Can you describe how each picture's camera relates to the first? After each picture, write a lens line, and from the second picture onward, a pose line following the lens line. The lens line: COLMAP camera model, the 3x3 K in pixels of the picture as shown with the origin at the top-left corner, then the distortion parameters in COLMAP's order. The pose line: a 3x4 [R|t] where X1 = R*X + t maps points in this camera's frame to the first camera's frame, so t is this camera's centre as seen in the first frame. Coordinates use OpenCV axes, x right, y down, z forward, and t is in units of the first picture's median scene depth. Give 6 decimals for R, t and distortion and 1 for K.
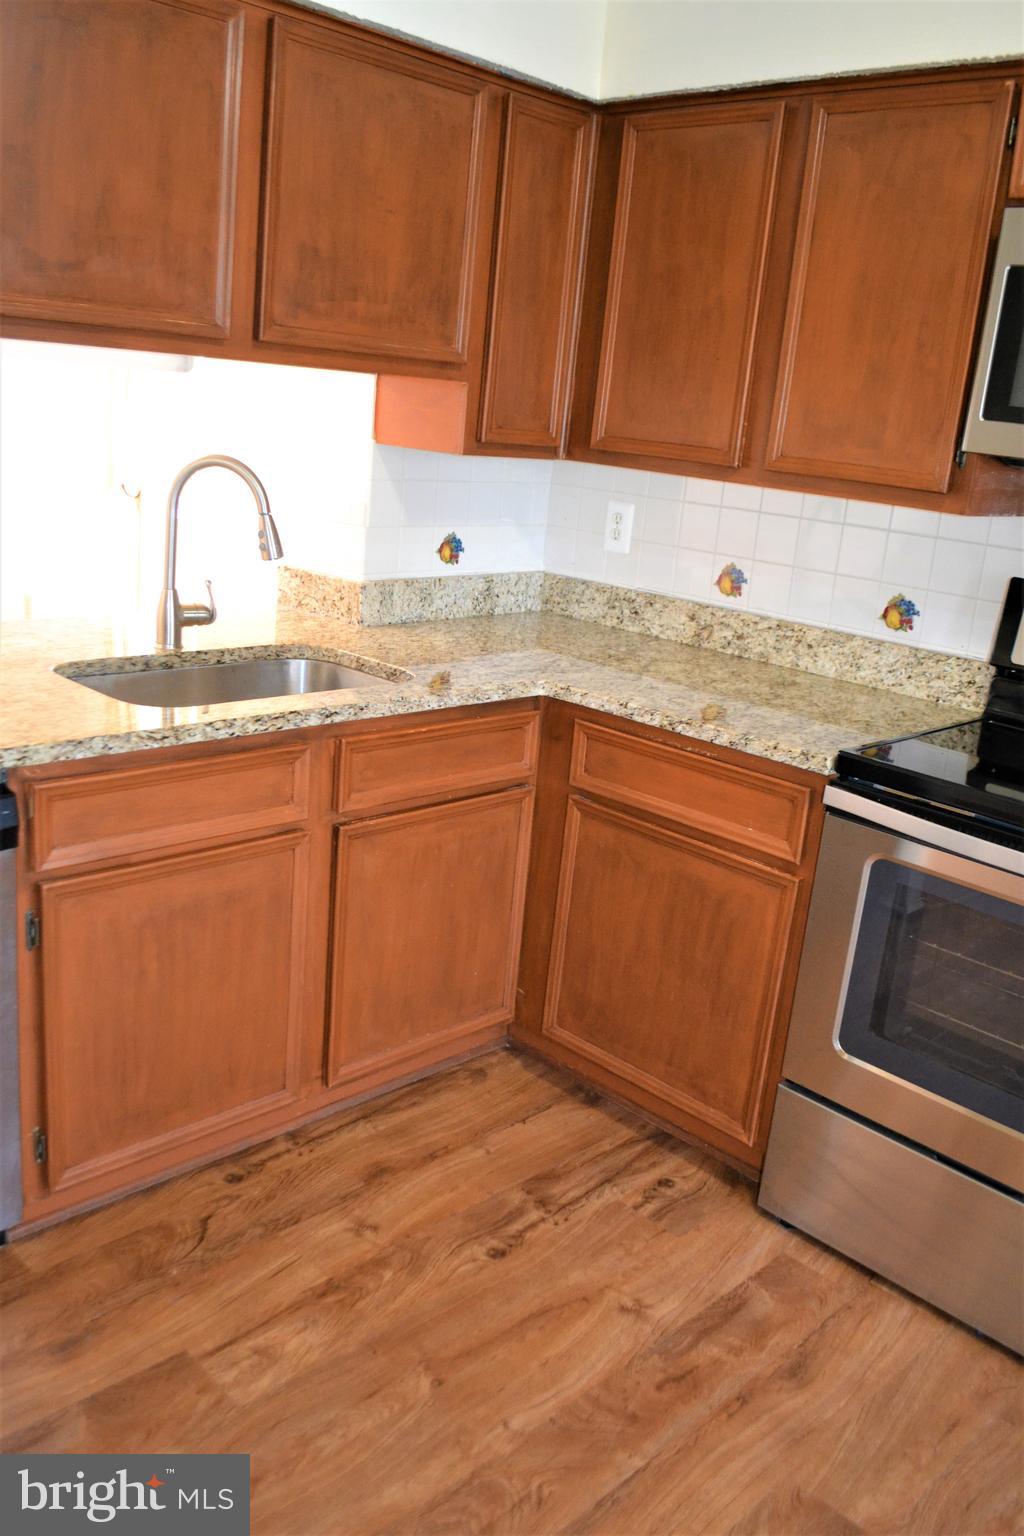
lens RADIAL K [[1234.4, 0, 503.8], [0, 1234.4, 782.1], [0, 0, 1]] dist [-0.077738, 0.004752]
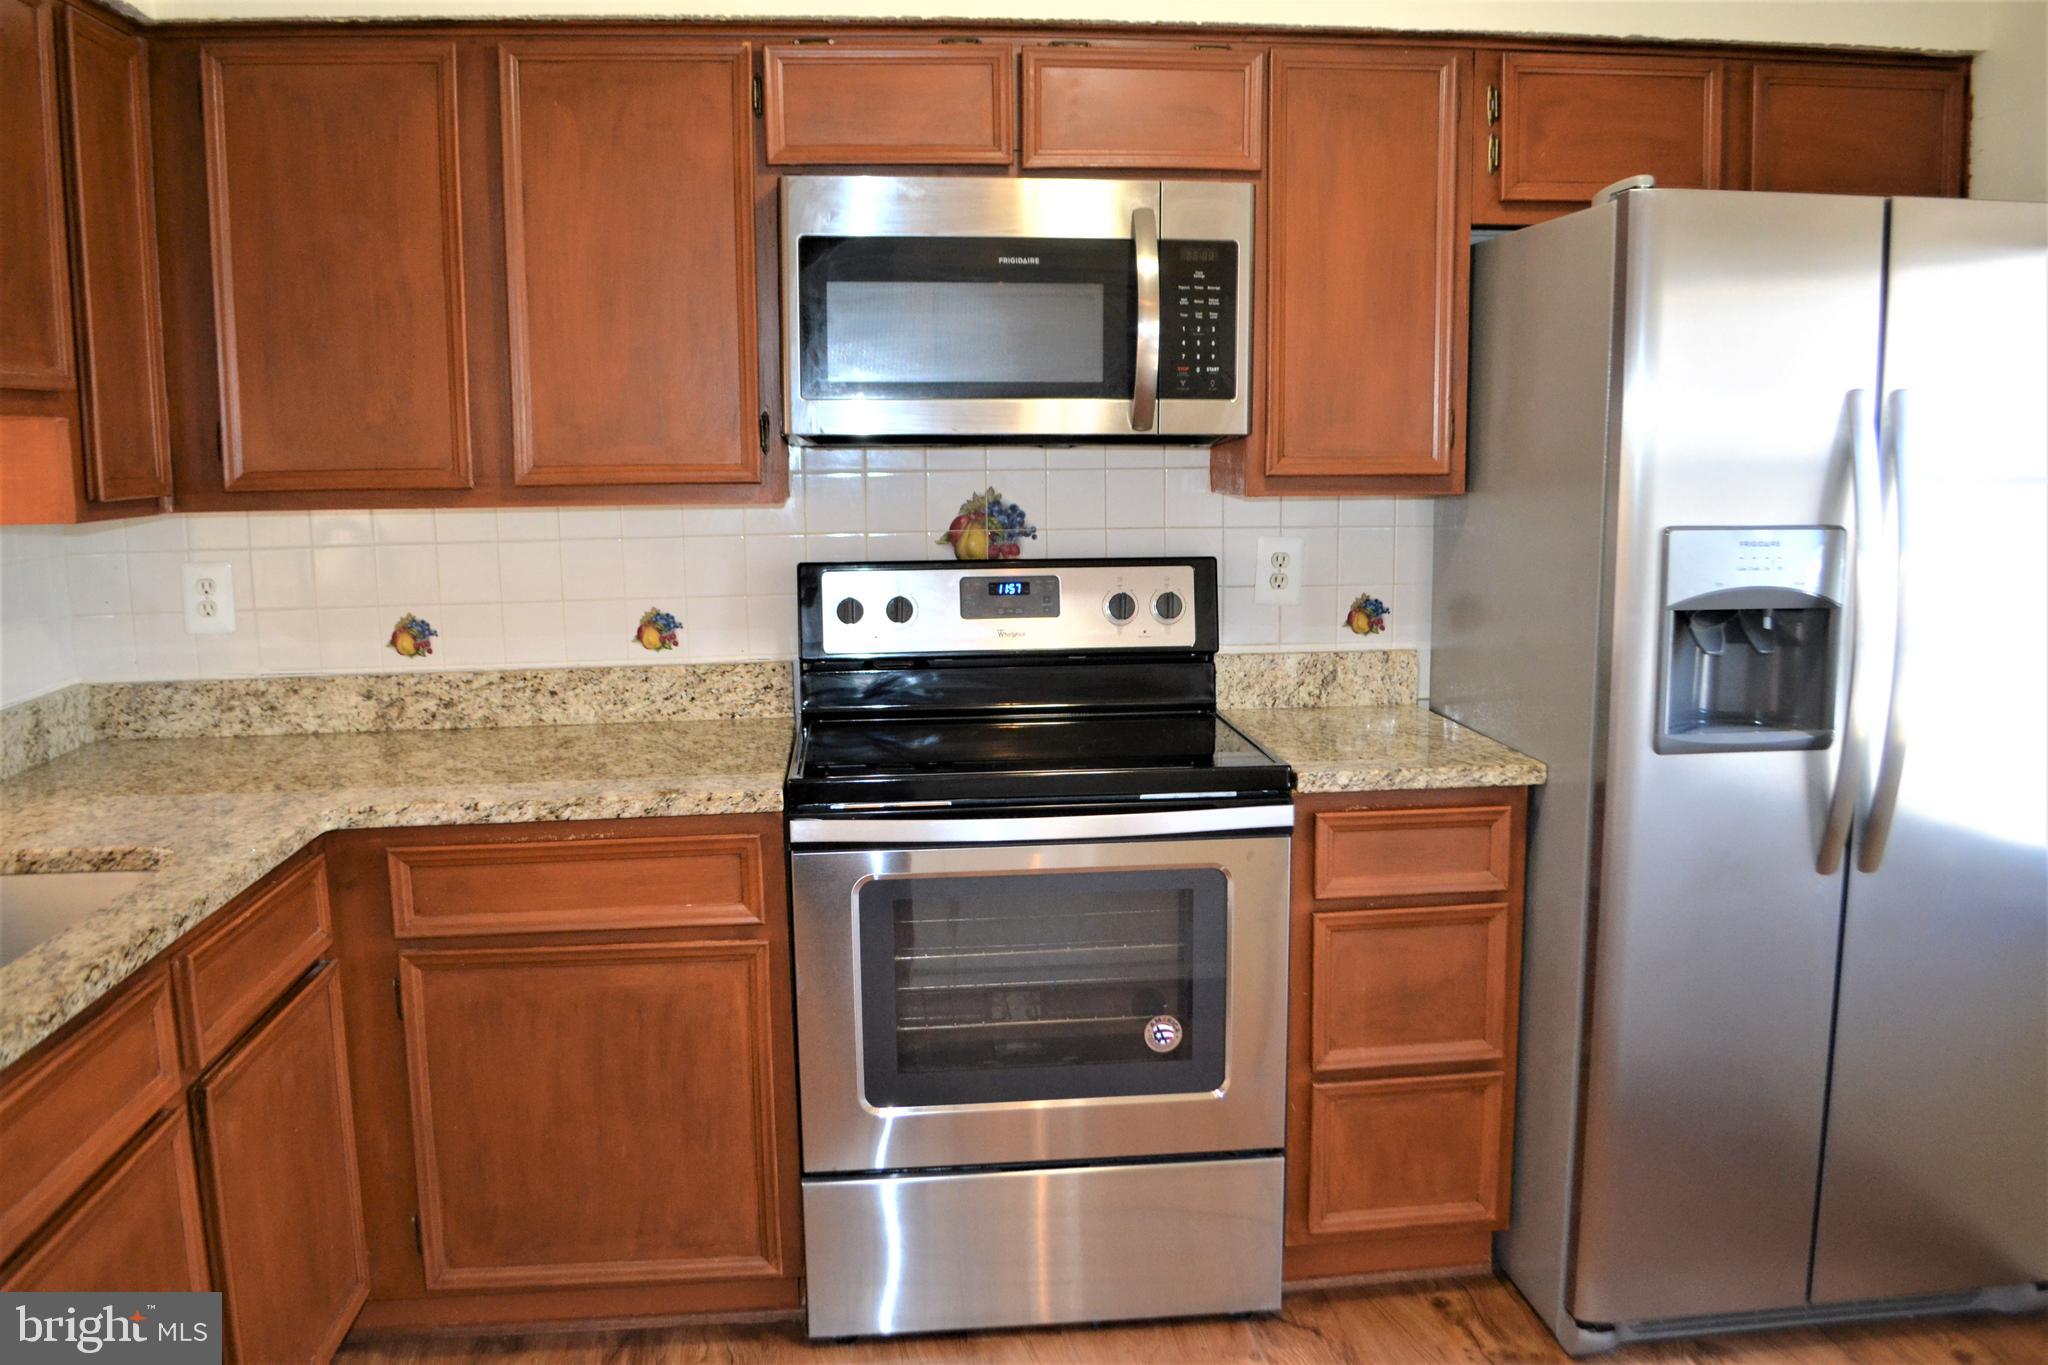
lens RADIAL K [[1645.9, 0, 1029.6], [0, 1645.9, 716.3], [0, 0, 1]] dist [-0.077738, 0.004752]
pose [[0.632182, -0.218738, 0.743303, -0.408569], [0.287405, 0.957086, 0.037211, -0.053492], [-0.719545, 0.190105, 0.667919, 0.070246]]
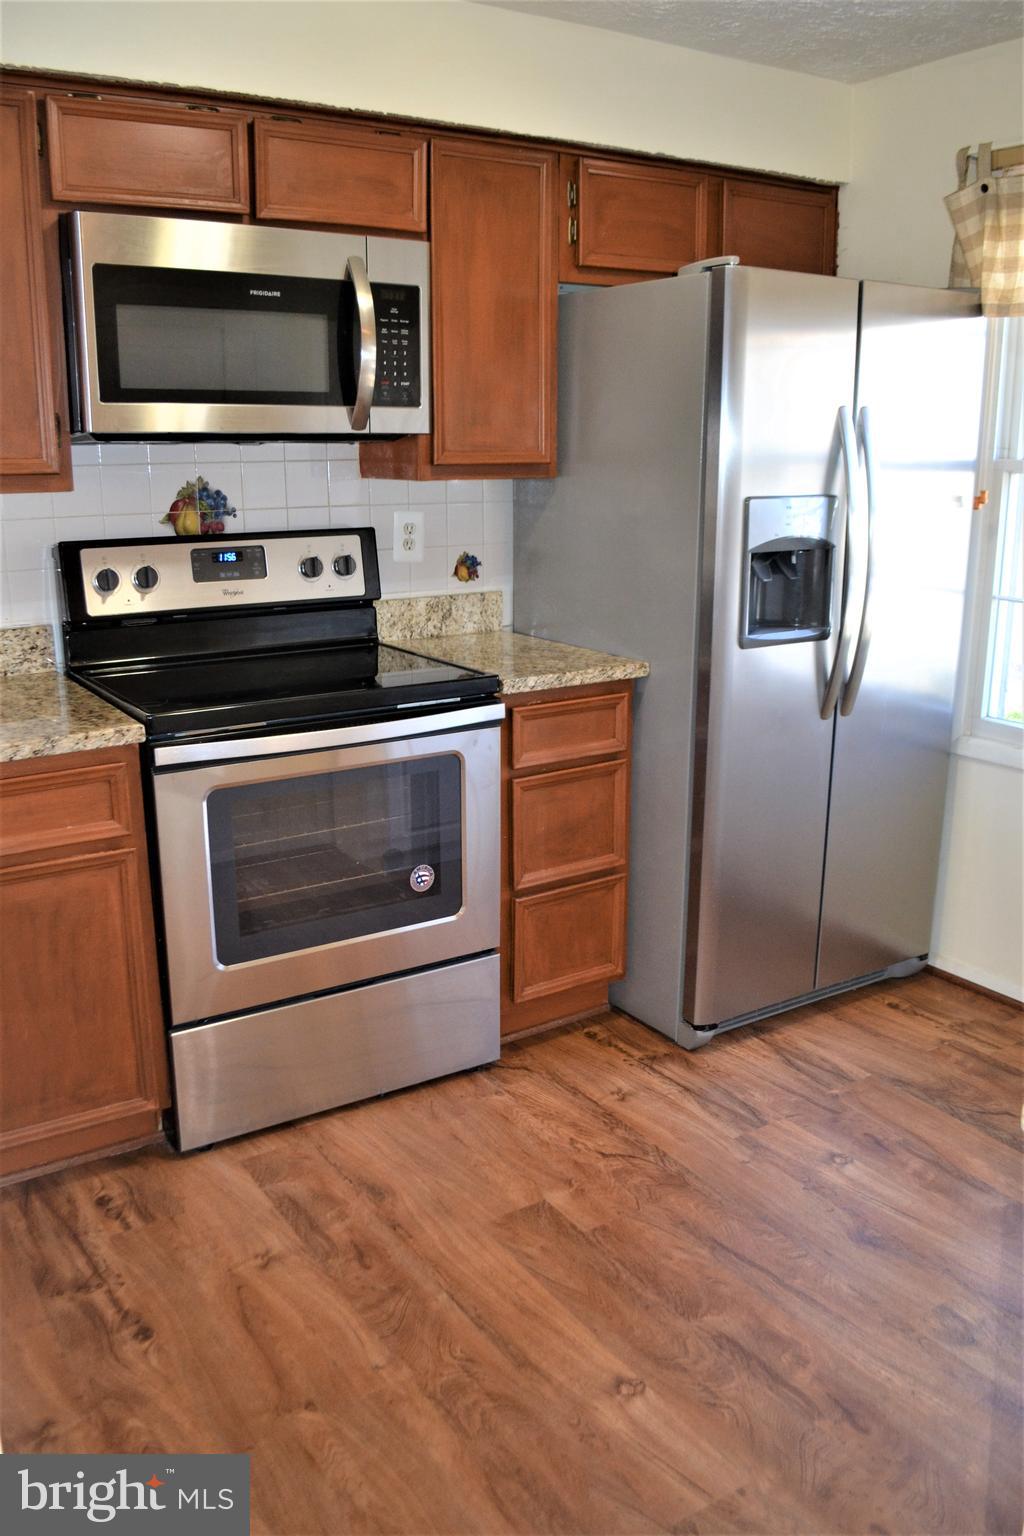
lens RADIAL K [[1234.4, 0, 477.9], [0, 1234.4, 781.6], [0, 0, 1]] dist [-0.077738, 0.004752]
pose [[0.239292, -0.342865, 0.908396, -0.561434], [0.306688, 0.914369, 0.264331, -0.143960], [-0.921239, 0.215342, 0.323954, 0.333669]]
